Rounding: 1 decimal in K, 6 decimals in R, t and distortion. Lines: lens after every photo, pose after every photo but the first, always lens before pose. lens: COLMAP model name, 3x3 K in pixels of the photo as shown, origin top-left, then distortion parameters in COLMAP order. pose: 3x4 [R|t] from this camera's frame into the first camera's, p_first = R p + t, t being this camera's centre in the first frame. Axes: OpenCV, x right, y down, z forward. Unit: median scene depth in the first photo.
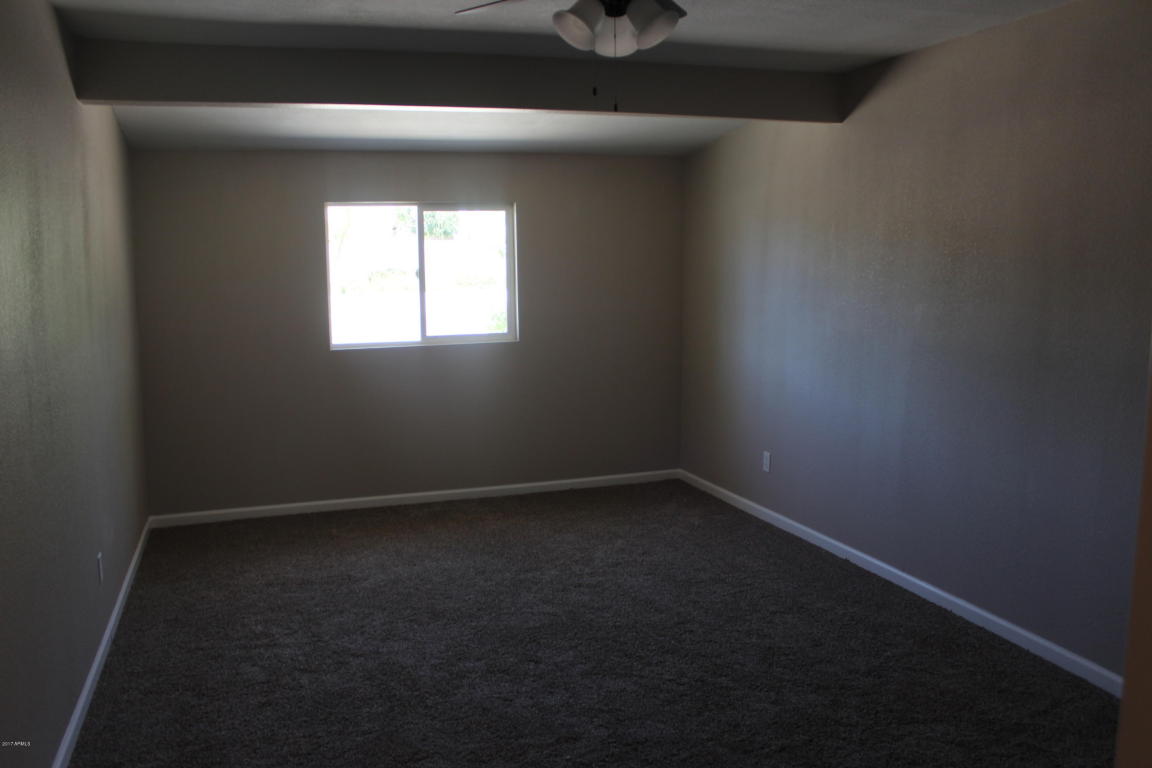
lens RADIAL K [[971.7, 0, 552.0], [0, 971.7, 390.7], [0, 0, 1]] dist [-0.161926, 0.141113]
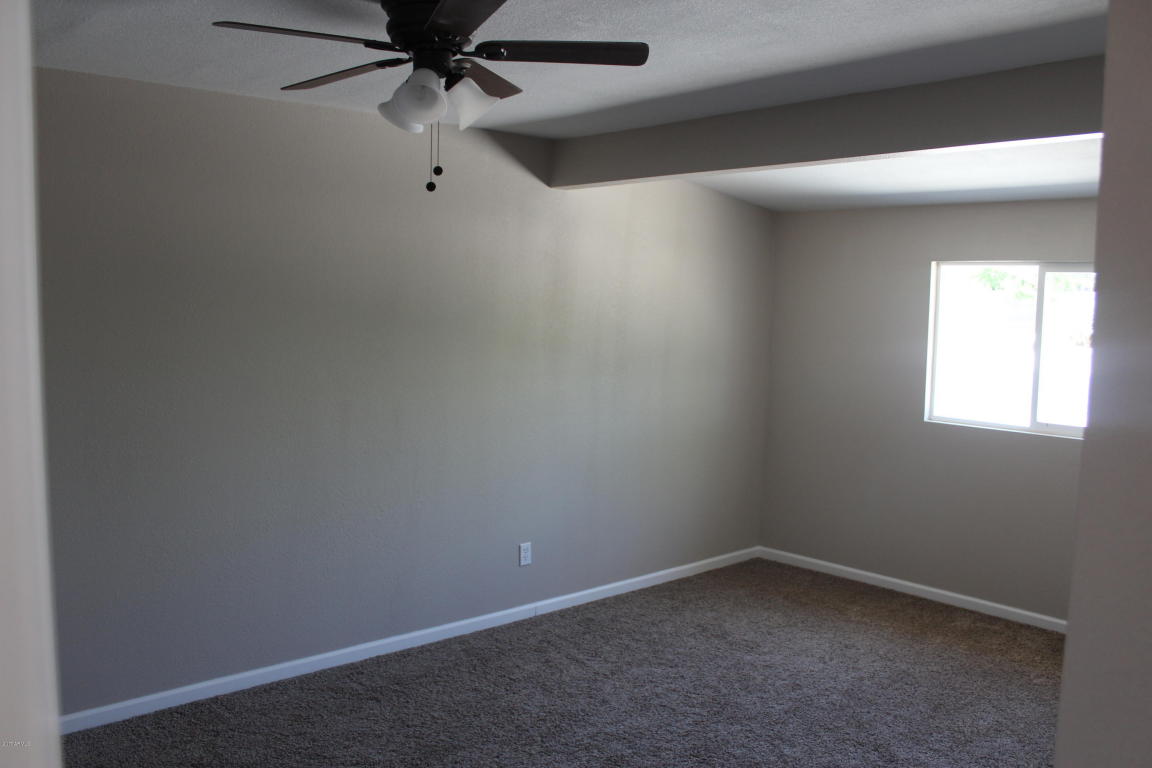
lens RADIAL K [[971.7, 0, 568.0], [0, 971.7, 383.8], [0, 0, 1]] dist [-0.161926, 0.141113]
pose [[0.395265, 0.113534, -0.911524, 0.543031], [-0.143717, 0.987755, 0.060709, -0.098411], [0.907255, 0.107005, 0.406742, 0.374807]]
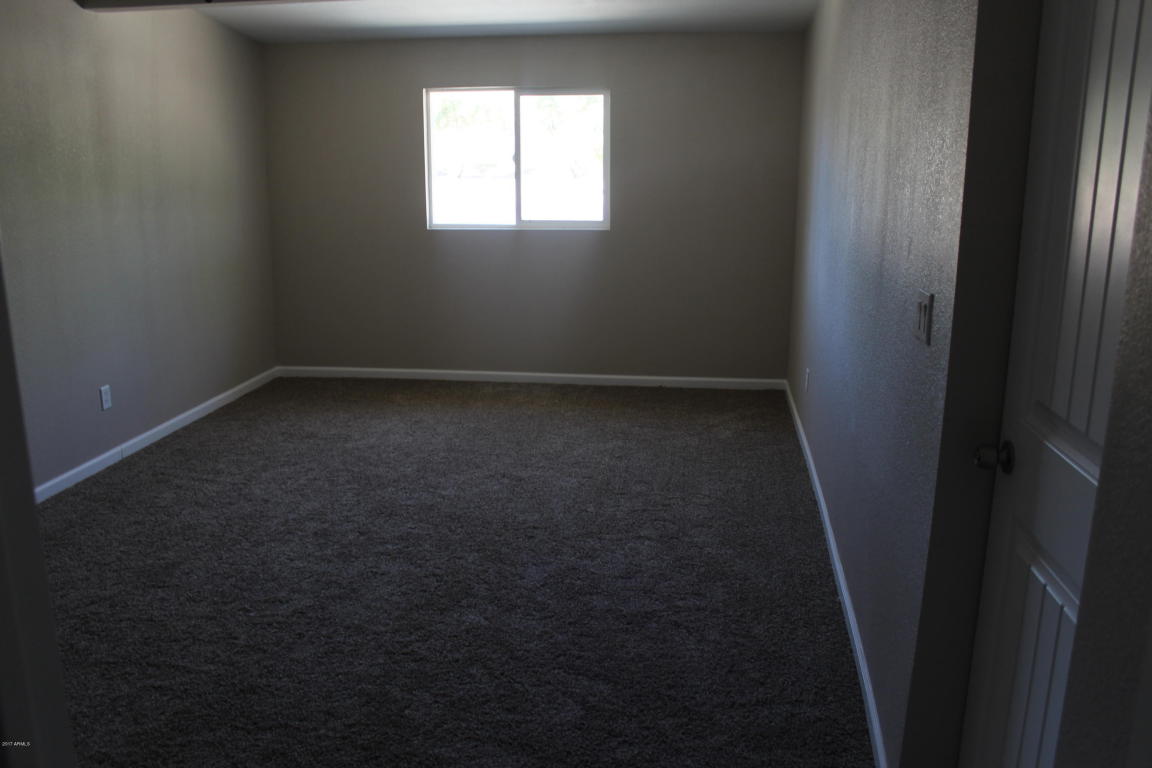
lens RADIAL K [[971.7, 0, 575.5], [0, 971.7, 389.0], [0, 0, 1]] dist [-0.161926, 0.141113]
pose [[0.898458, 0.122503, -0.421623, 0.458290], [-0.071078, 0.988203, 0.135659, -0.027919], [0.433268, -0.091915, 0.896566, 0.116884]]
